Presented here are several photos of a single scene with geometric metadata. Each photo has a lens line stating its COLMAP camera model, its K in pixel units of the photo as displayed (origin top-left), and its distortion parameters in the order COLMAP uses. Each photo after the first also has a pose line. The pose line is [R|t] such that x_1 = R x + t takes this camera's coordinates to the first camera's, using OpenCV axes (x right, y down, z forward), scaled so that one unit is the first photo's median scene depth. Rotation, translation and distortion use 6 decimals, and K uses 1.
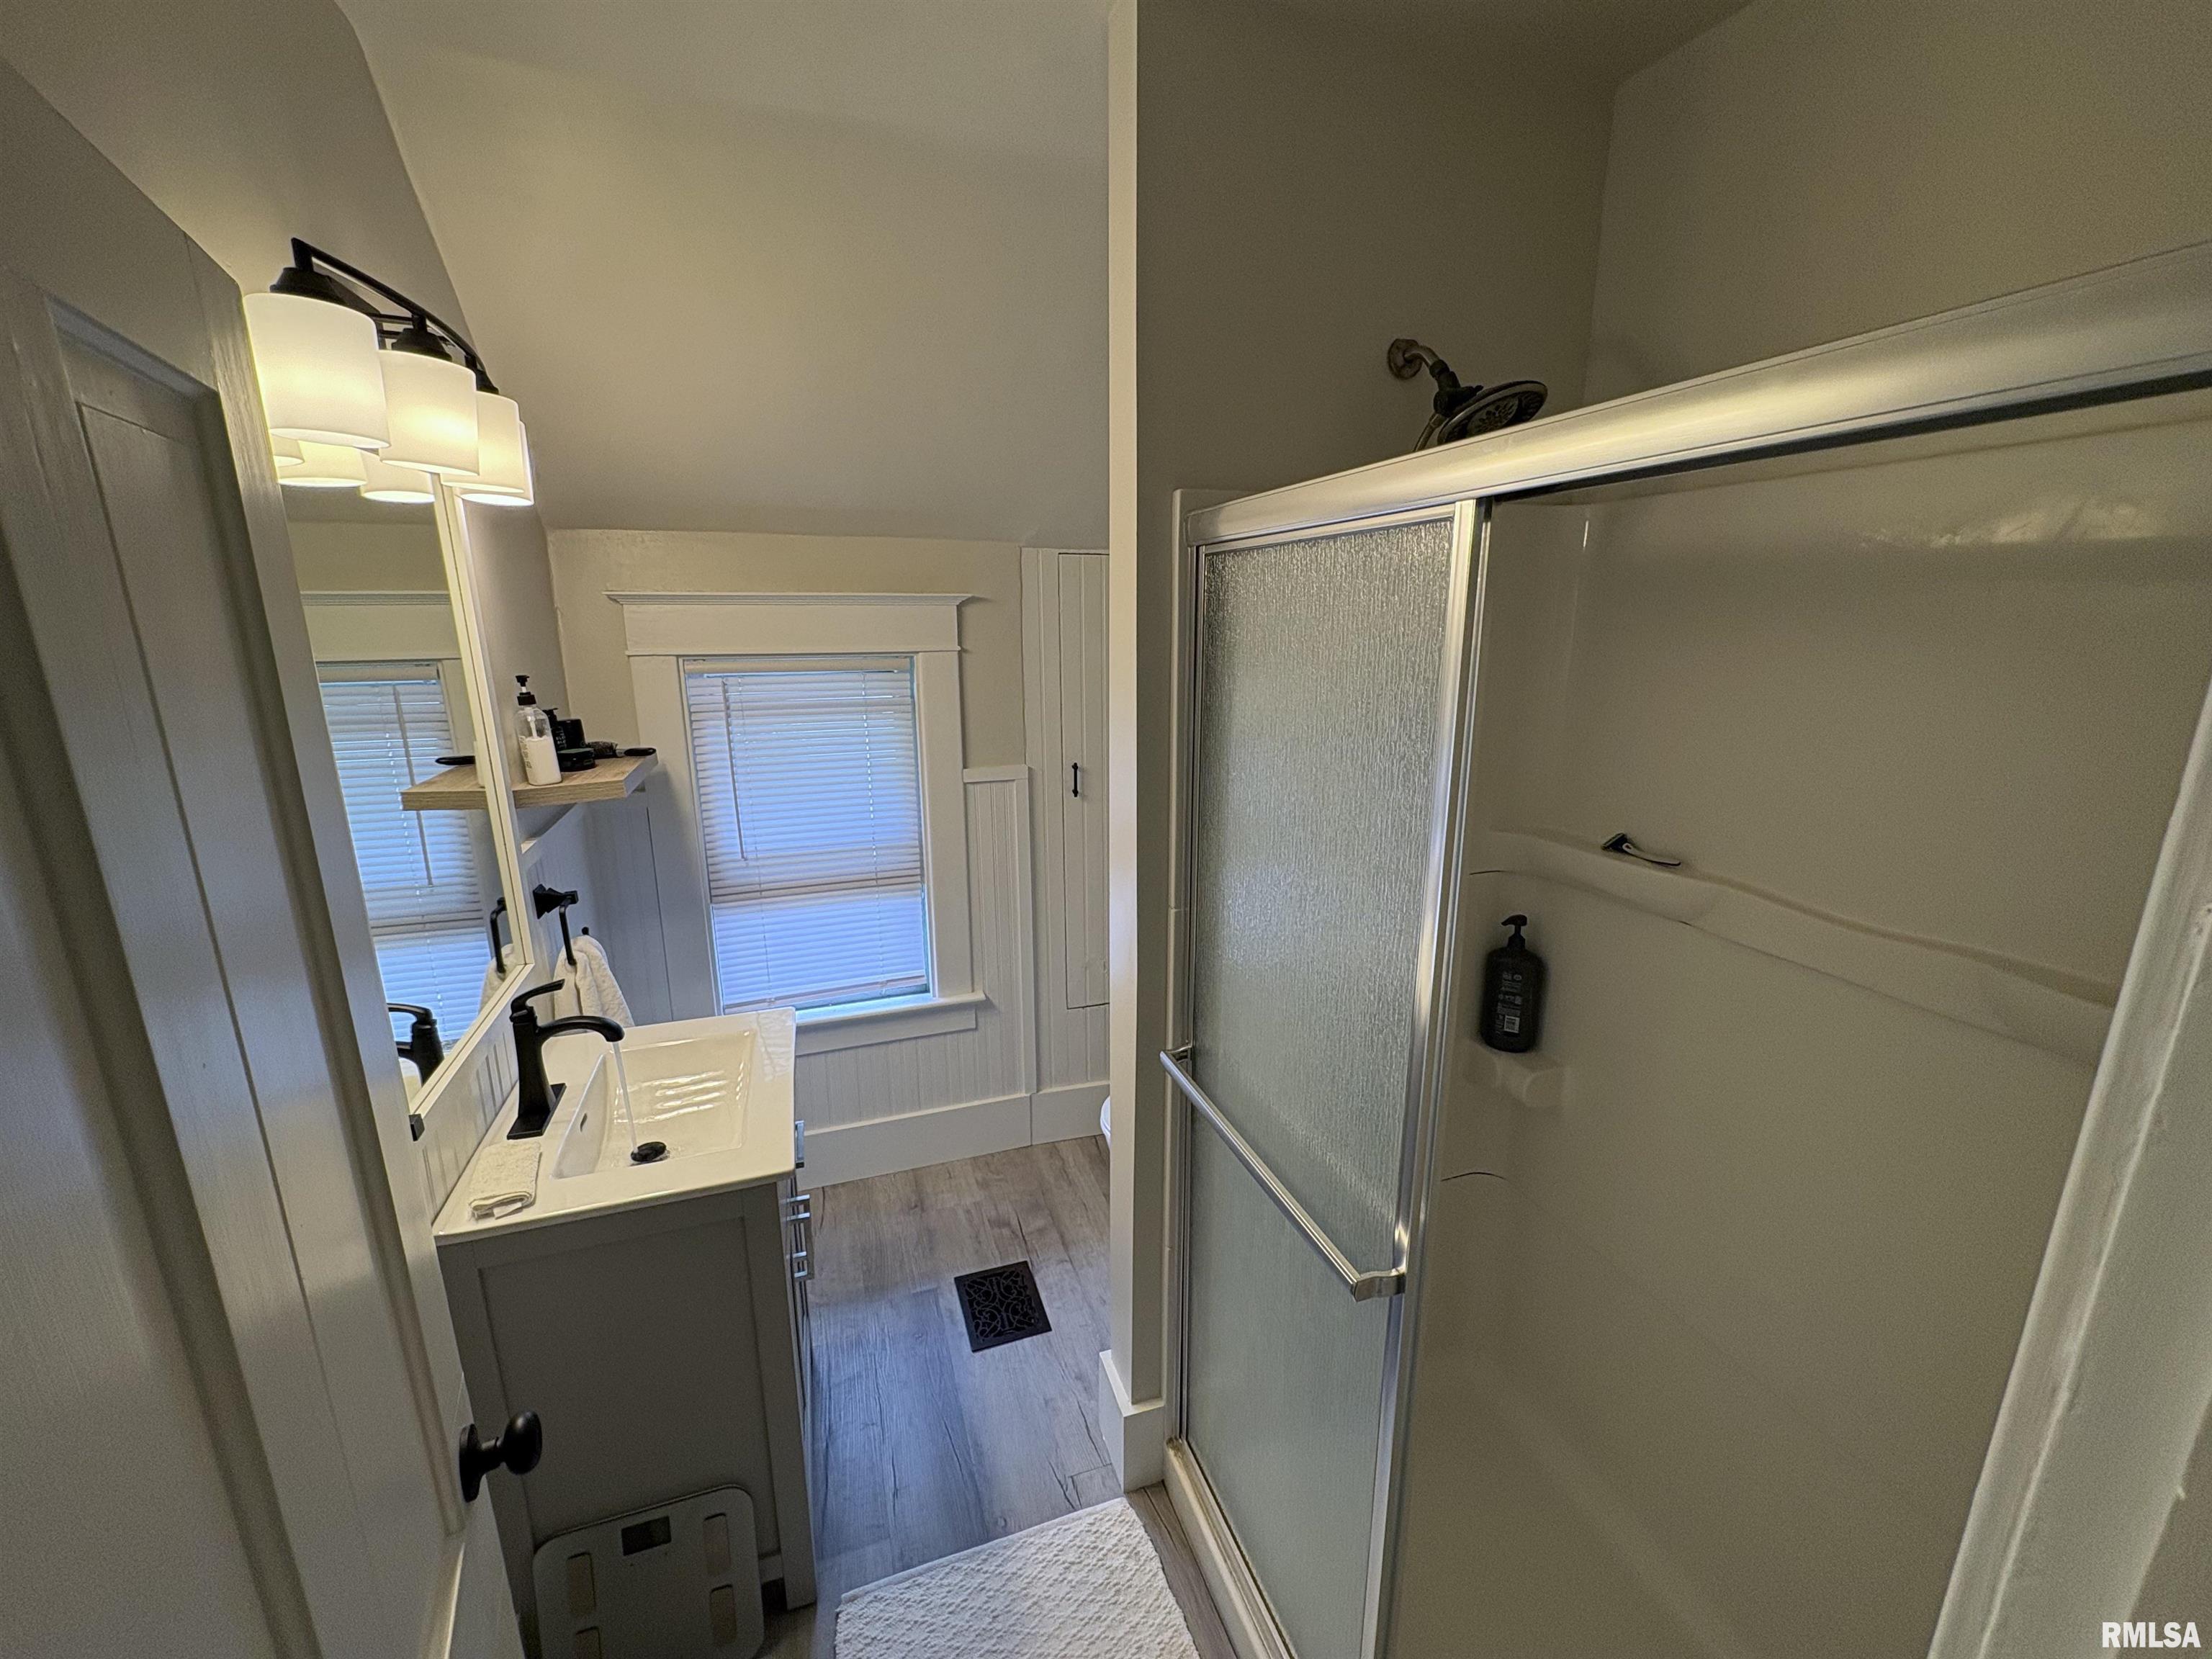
lens RADIAL K [[882.6, 0, 1107.1], [0, 882.6, 830.1], [0, 0, 1]] dist [-0.000604, 0.000297]
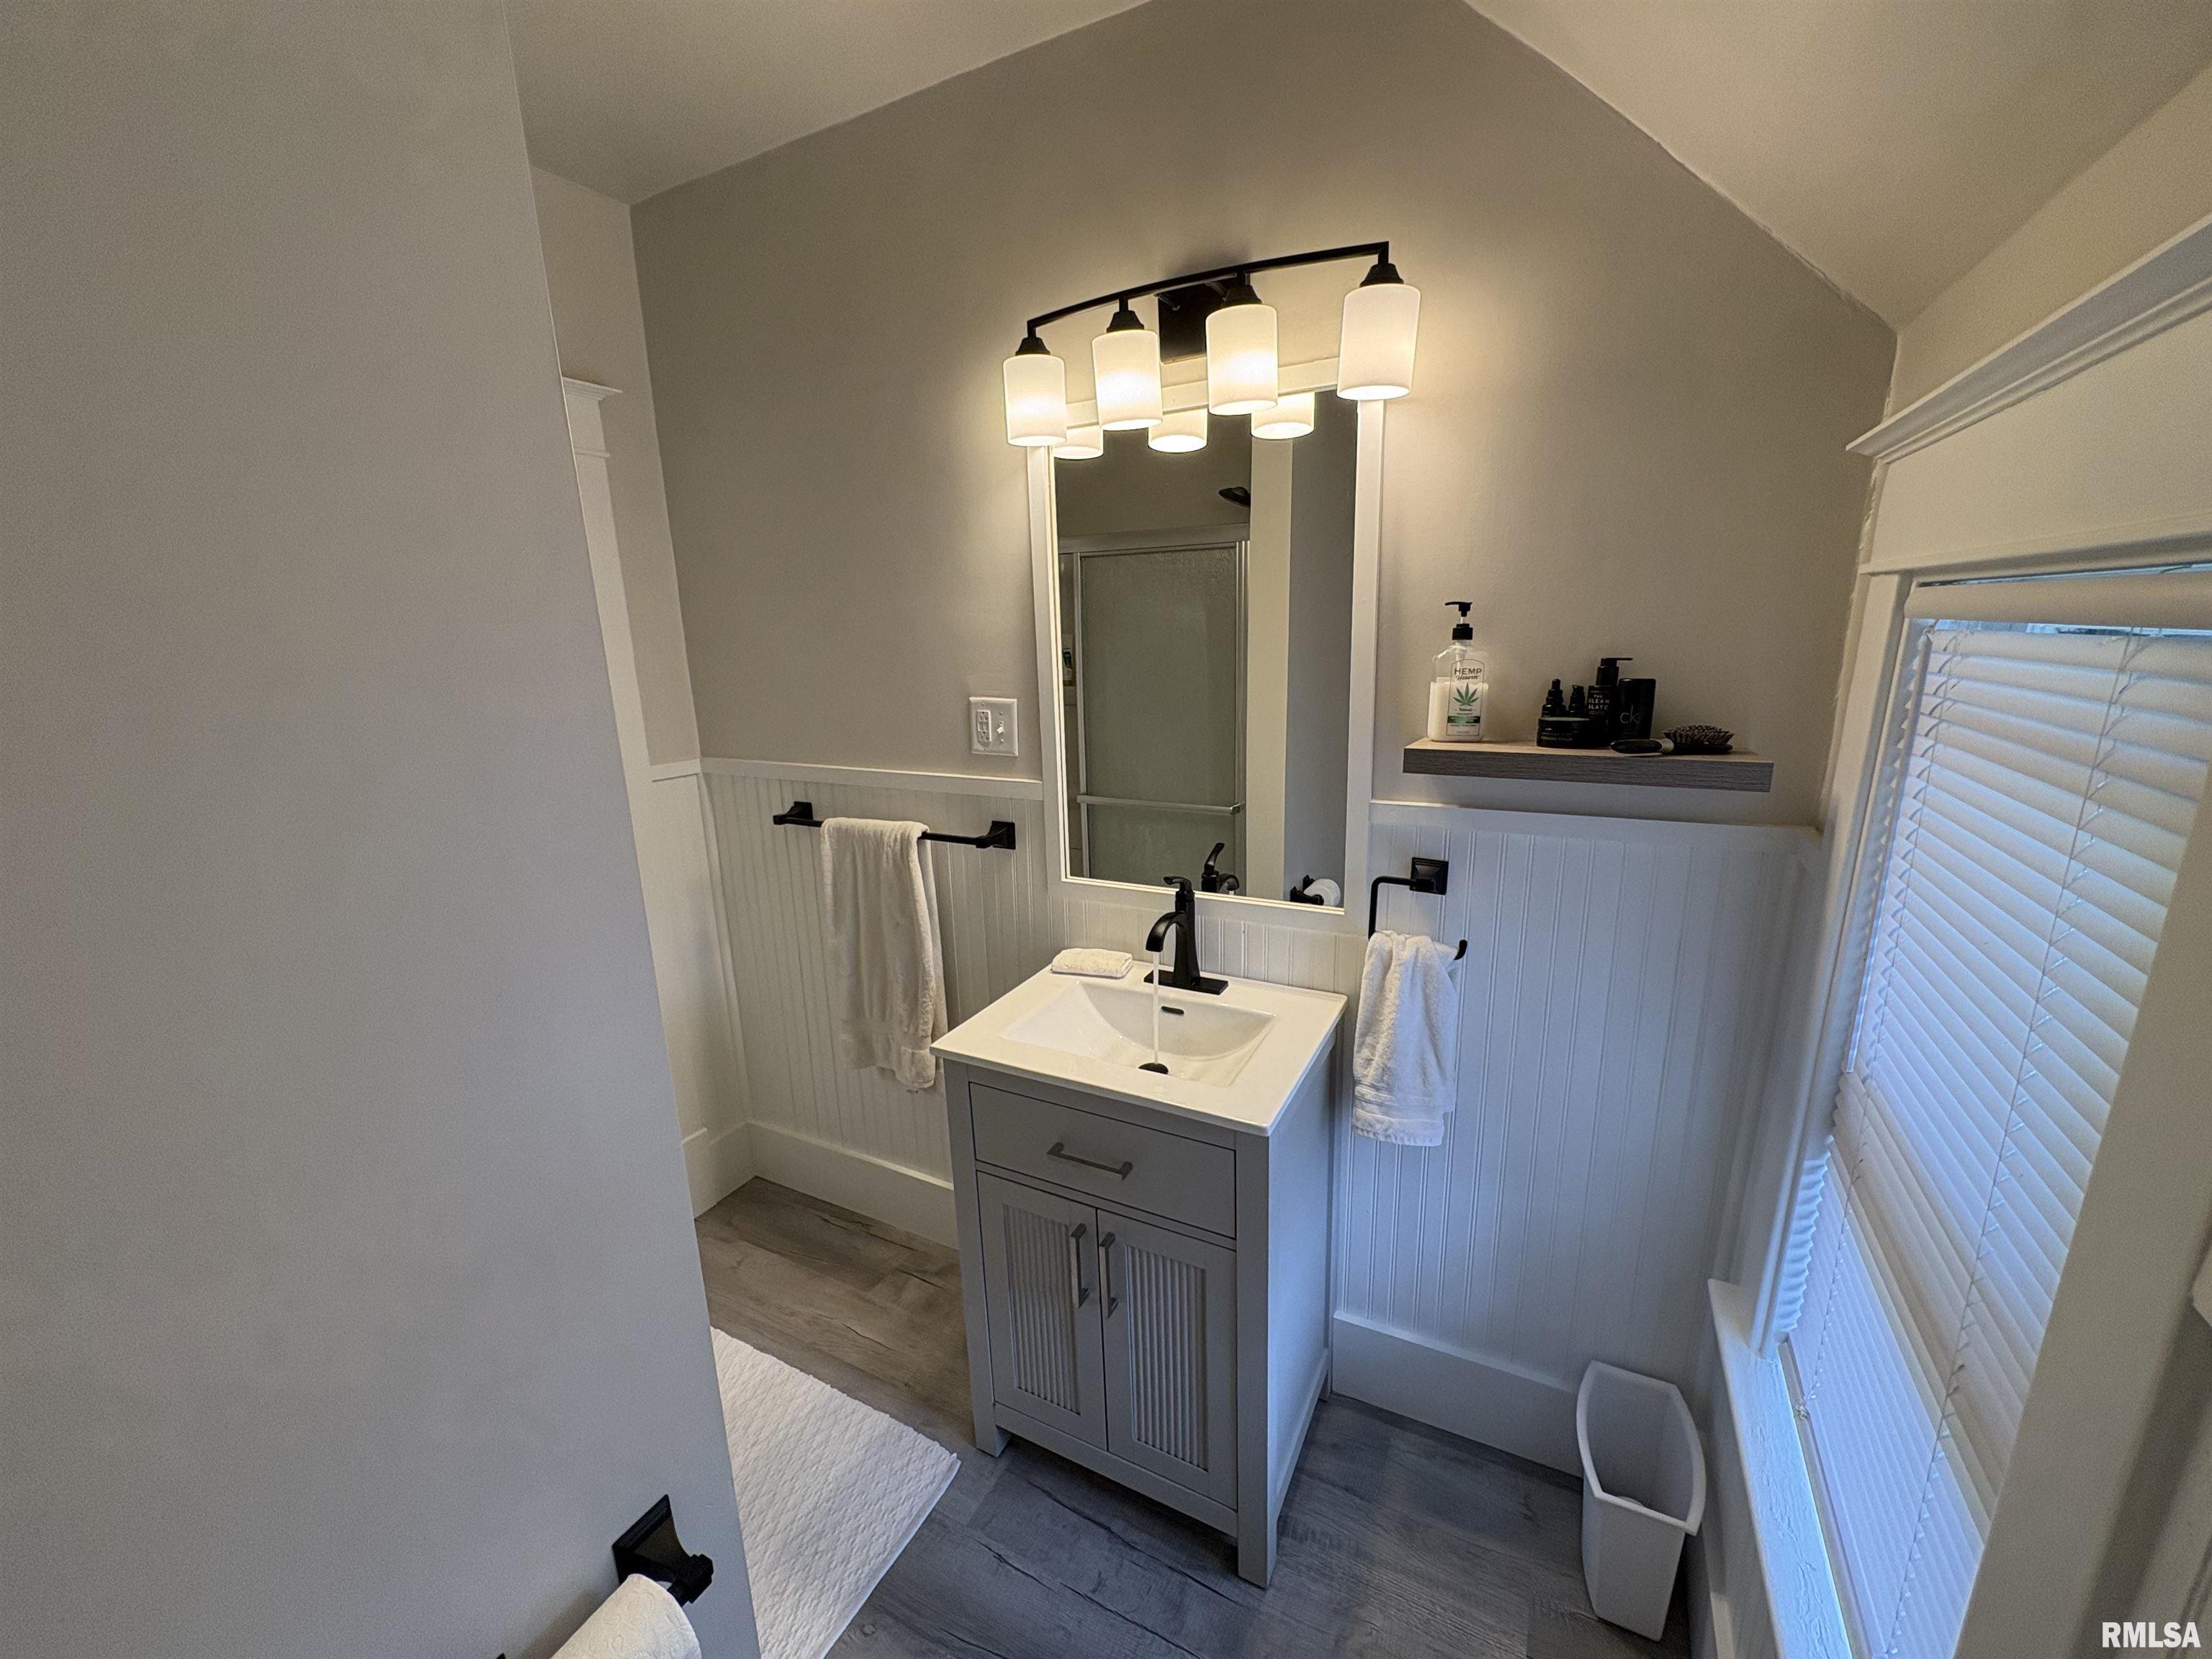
lens RADIAL K [[882.6, 0, 1123.7], [0, 882.6, 833.7], [0, 0, 1]] dist [-0.000604, 0.000297]
pose [[-0.721421, 0.185444, -0.667204, 0.121696], [-0.137151, 0.906130, 0.400147, -0.262453], [0.678779, 0.380183, -0.628268, 1.372940]]
